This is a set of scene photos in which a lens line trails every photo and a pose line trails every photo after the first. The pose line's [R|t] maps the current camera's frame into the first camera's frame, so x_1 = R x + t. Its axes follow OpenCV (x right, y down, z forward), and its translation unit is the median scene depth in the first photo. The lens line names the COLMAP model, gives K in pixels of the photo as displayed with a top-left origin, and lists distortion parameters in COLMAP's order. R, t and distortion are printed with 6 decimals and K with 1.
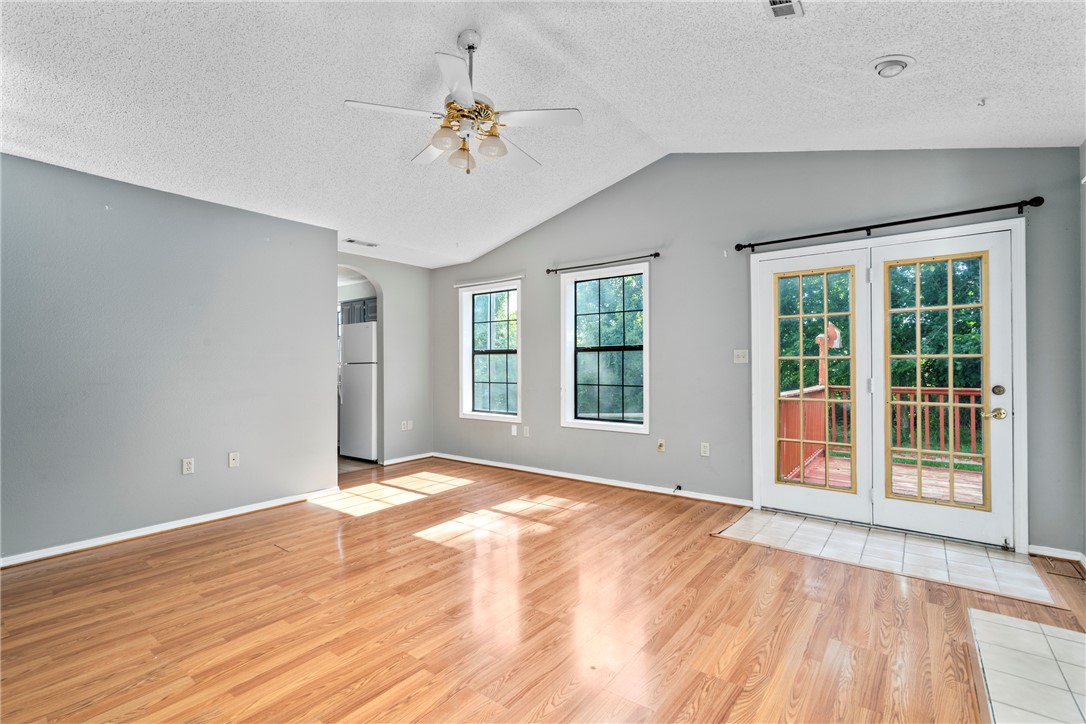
lens RADIAL K [[489.1, 0, 542.1], [0, 489.1, 363.0], [0, 0, 1]] dist [-0.005628, -0.000229]
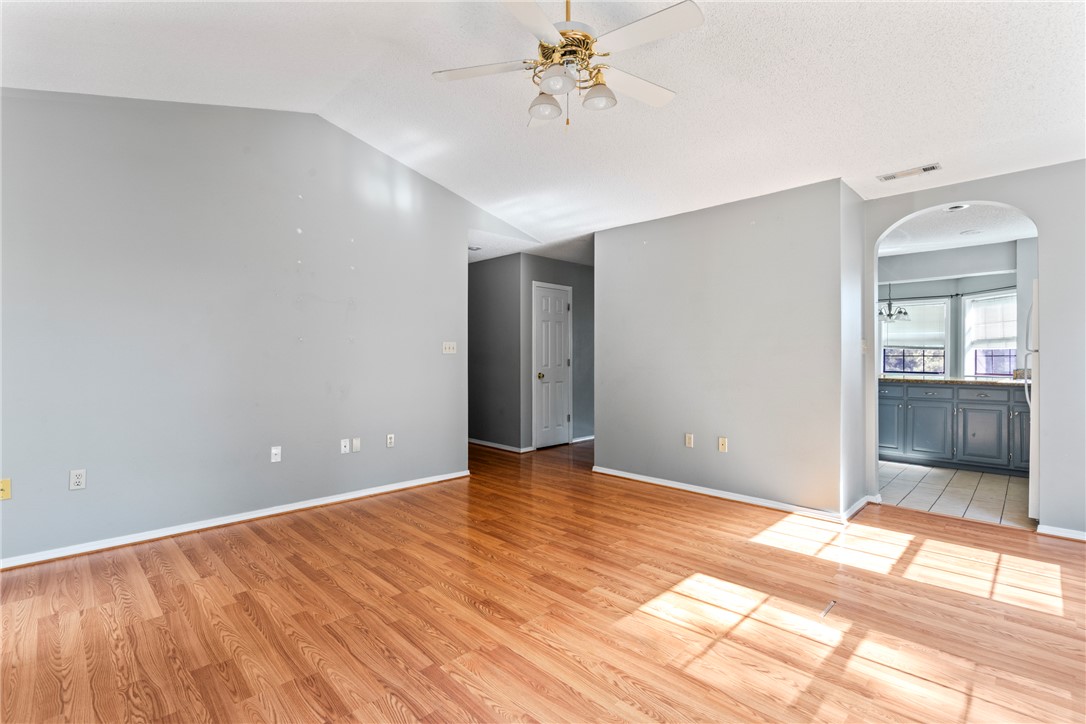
lens RADIAL K [[507.7, 0, 543.1], [0, 507.7, 356.4], [0, 0, 1]] dist [-0.002349, -0.000150]
pose [[-0.142510, 0.003522, -0.989787, 0.595411], [0.002453, 0.999992, 0.003205, 0.003538], [0.989790, -0.001971, -0.142517, 0.912635]]
